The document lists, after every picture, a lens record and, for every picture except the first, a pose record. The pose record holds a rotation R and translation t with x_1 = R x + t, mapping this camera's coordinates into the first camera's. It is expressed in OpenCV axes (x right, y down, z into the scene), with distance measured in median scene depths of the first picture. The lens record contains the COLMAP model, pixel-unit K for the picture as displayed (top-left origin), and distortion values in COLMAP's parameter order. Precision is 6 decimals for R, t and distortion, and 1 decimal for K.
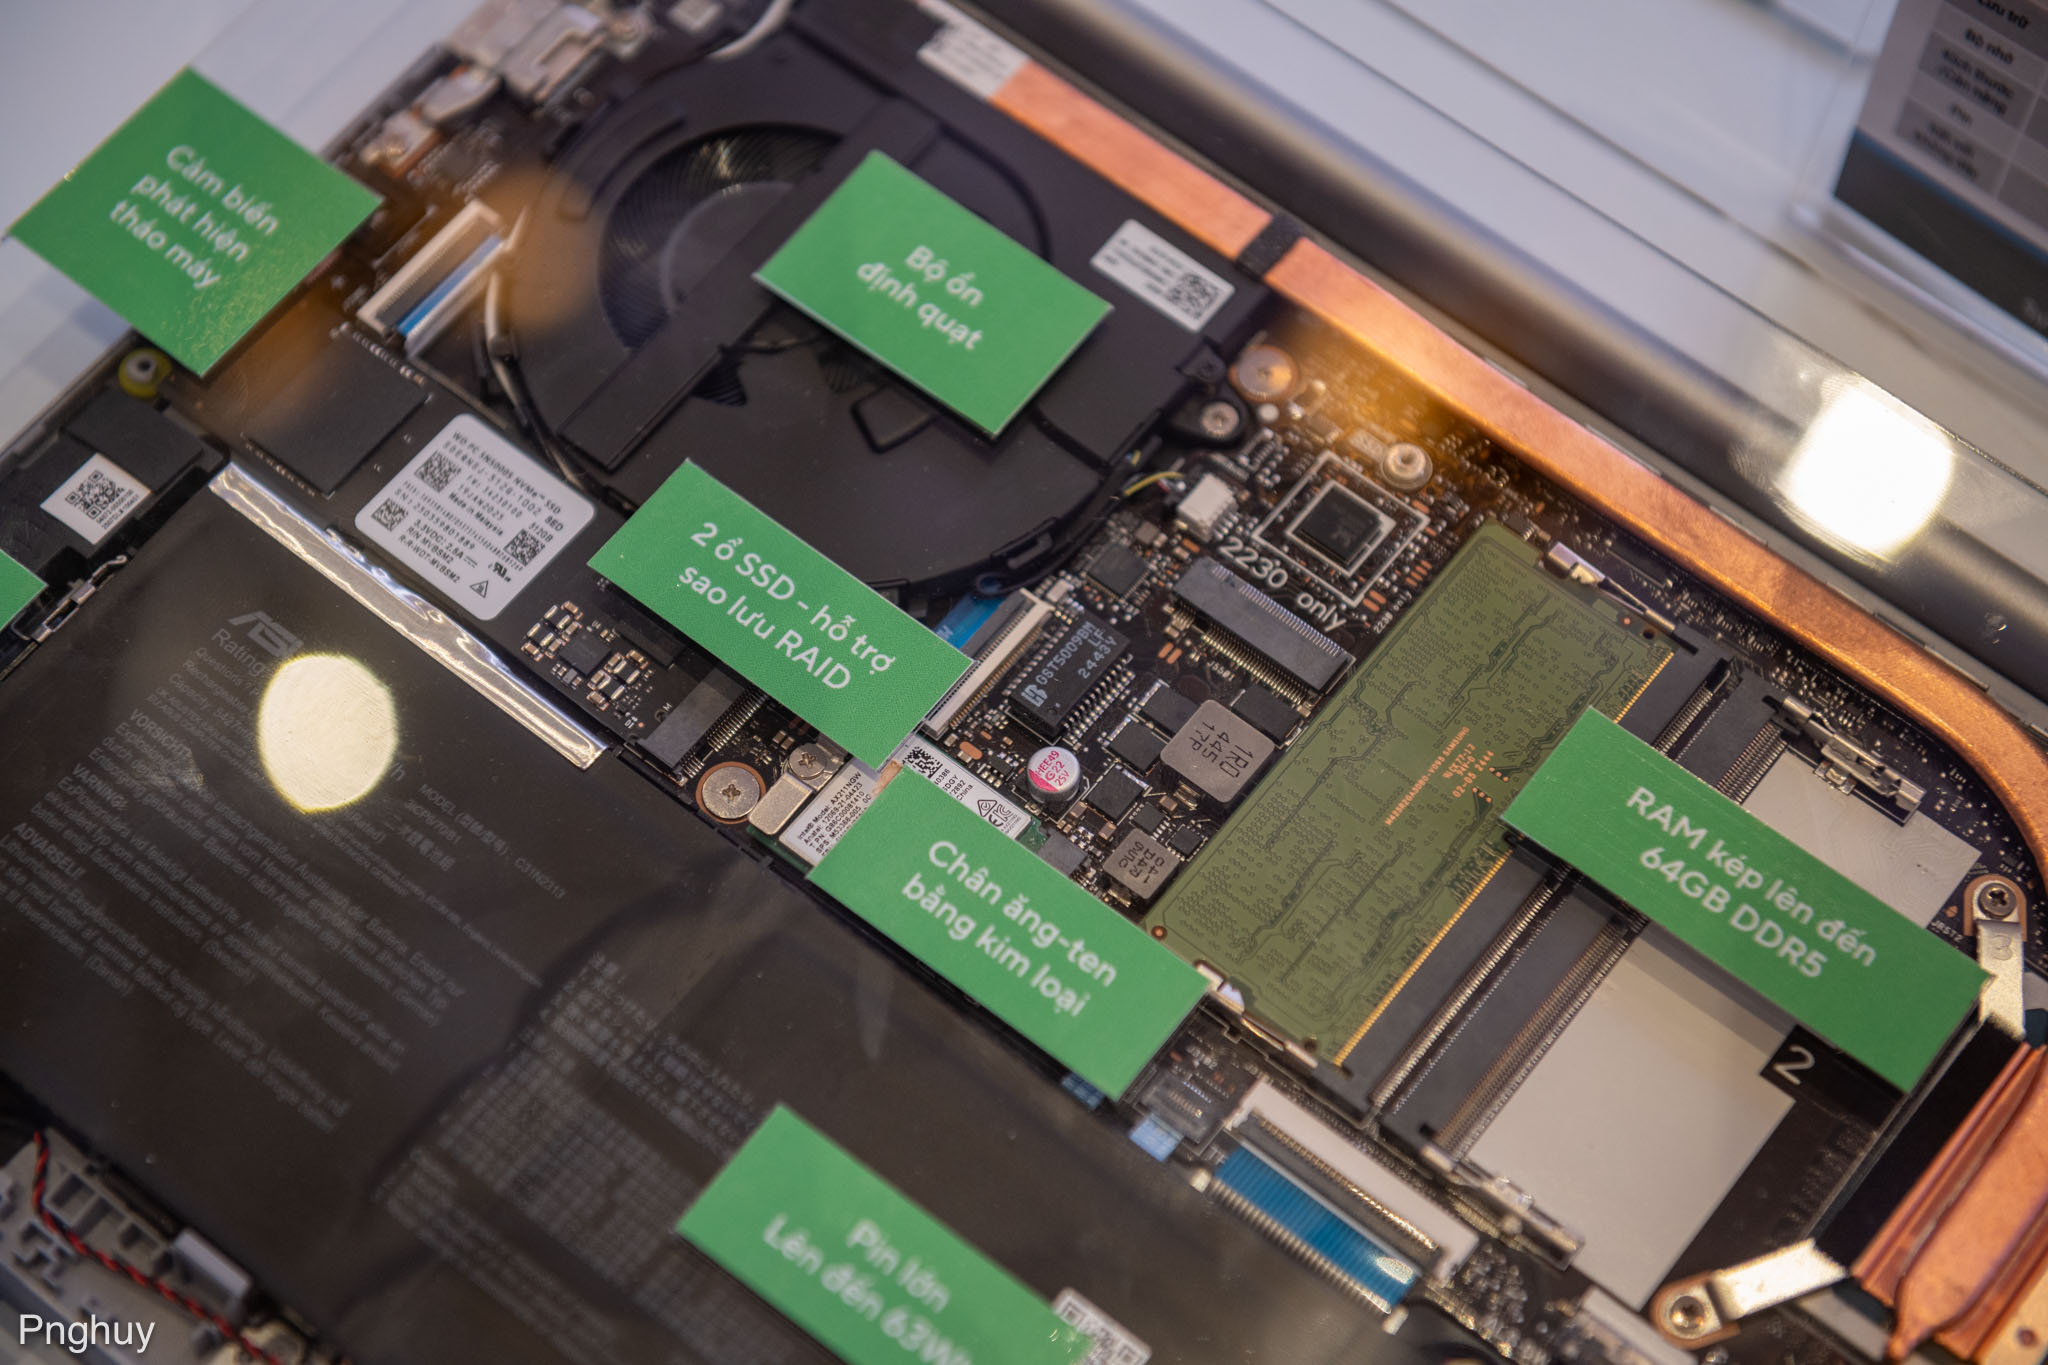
lens RADIAL K [[4245.8, 0, 1024.0], [0, 4245.8, 682.5], [0, 0, 1]] dist [0.027999, -0.216191]
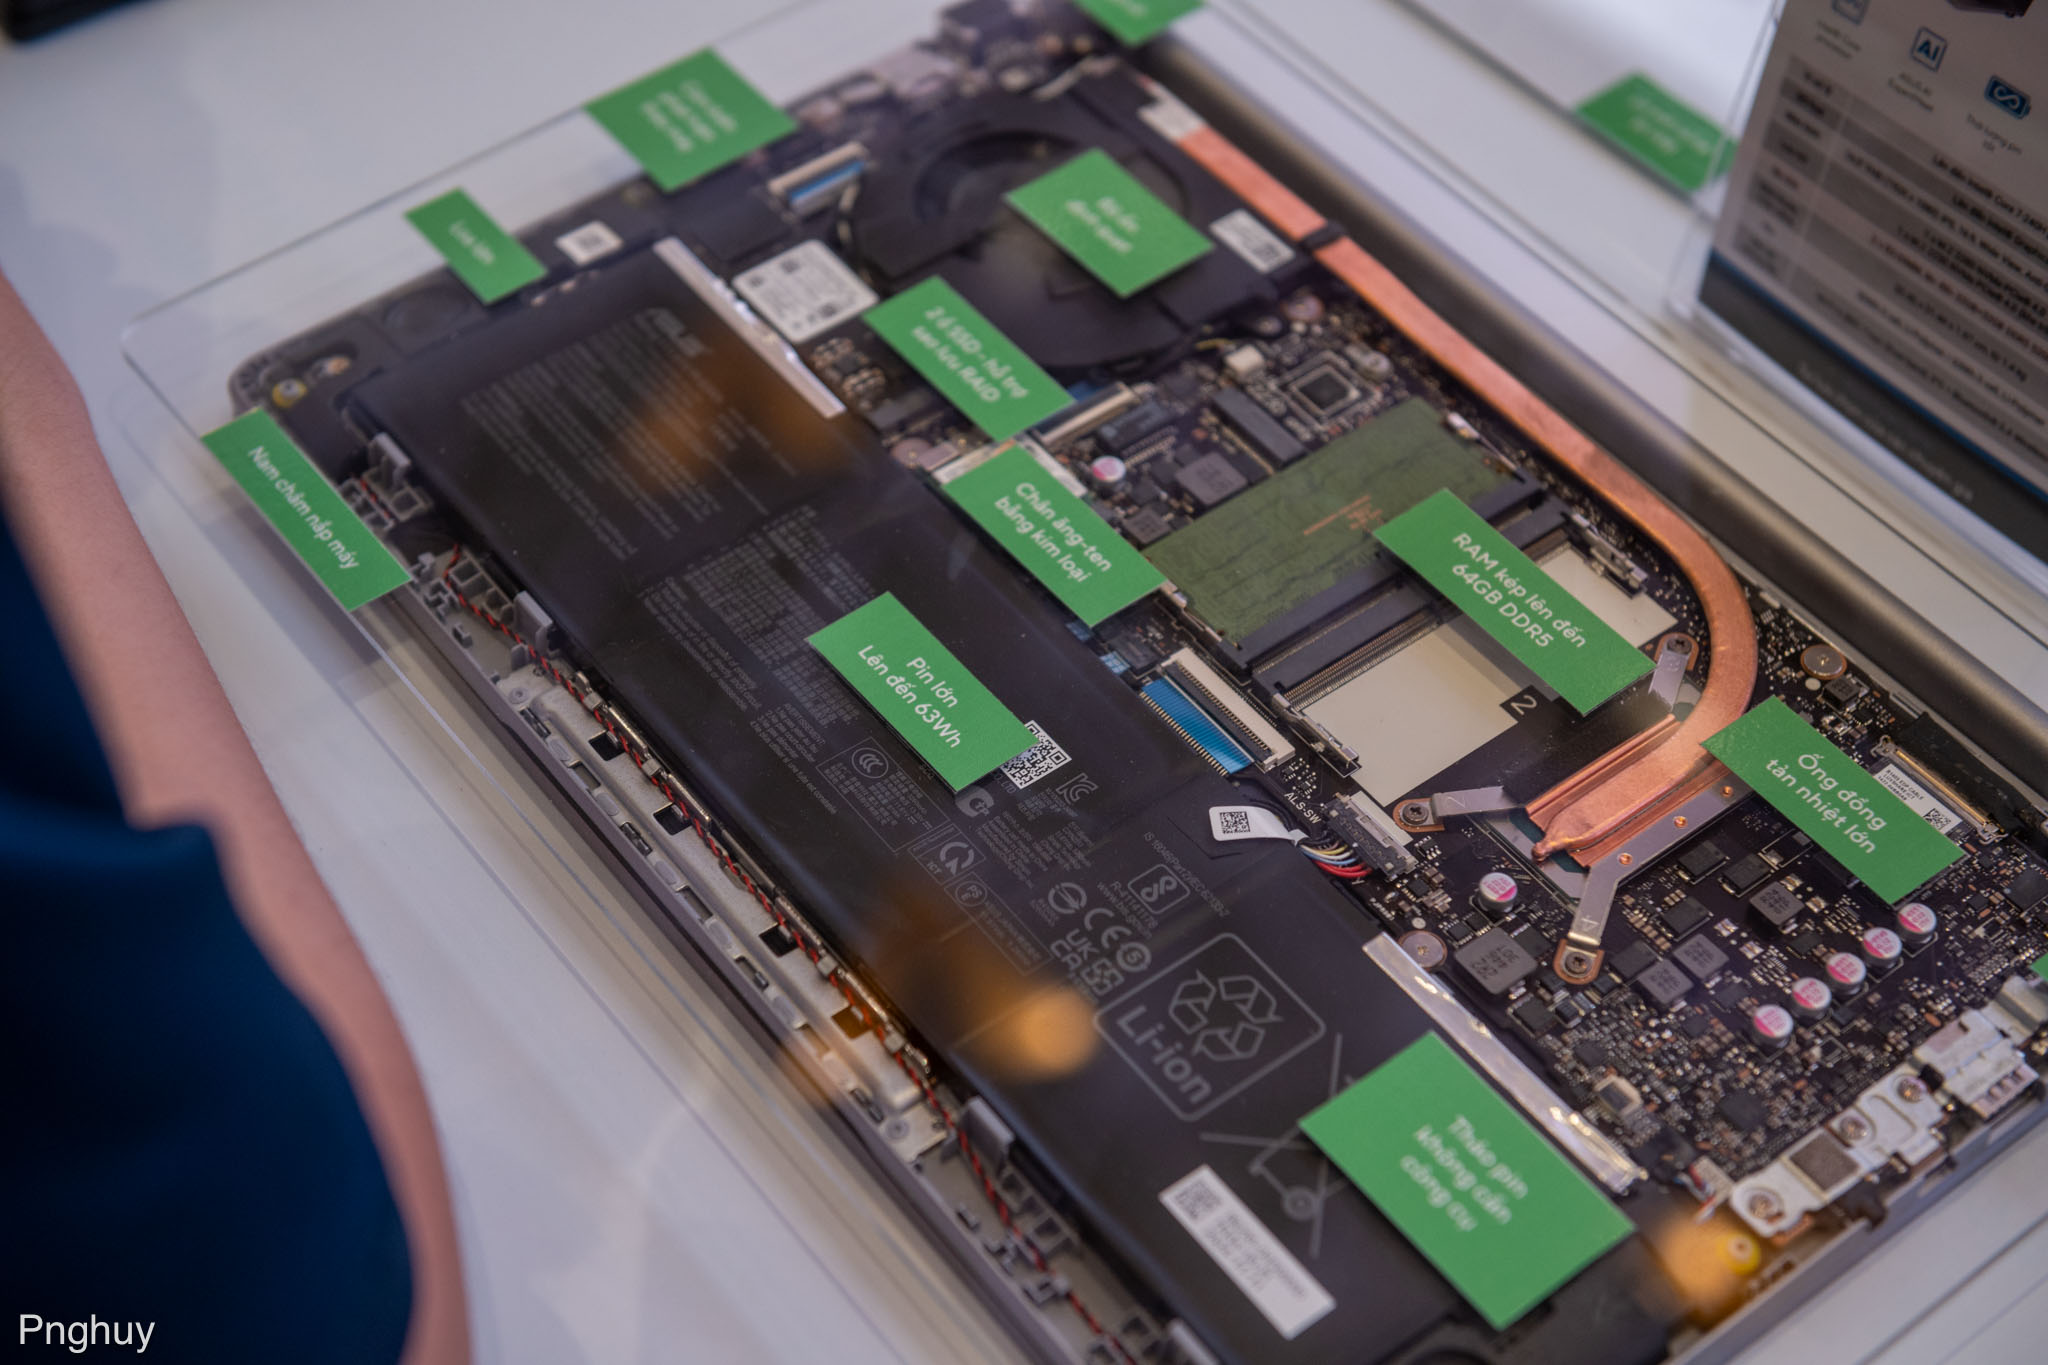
lens RADIAL K [[3305.4, 0, 1024.0], [0, 3305.4, 682.5], [0, 0, 1]] dist [-0.012250, -0.042929]
pose [[0.970486, 0.173517, -0.167477, 0.201281], [-0.205322, 0.958779, -0.196433, 0.353116], [0.126489, 0.225022, 0.966108, -0.201009]]
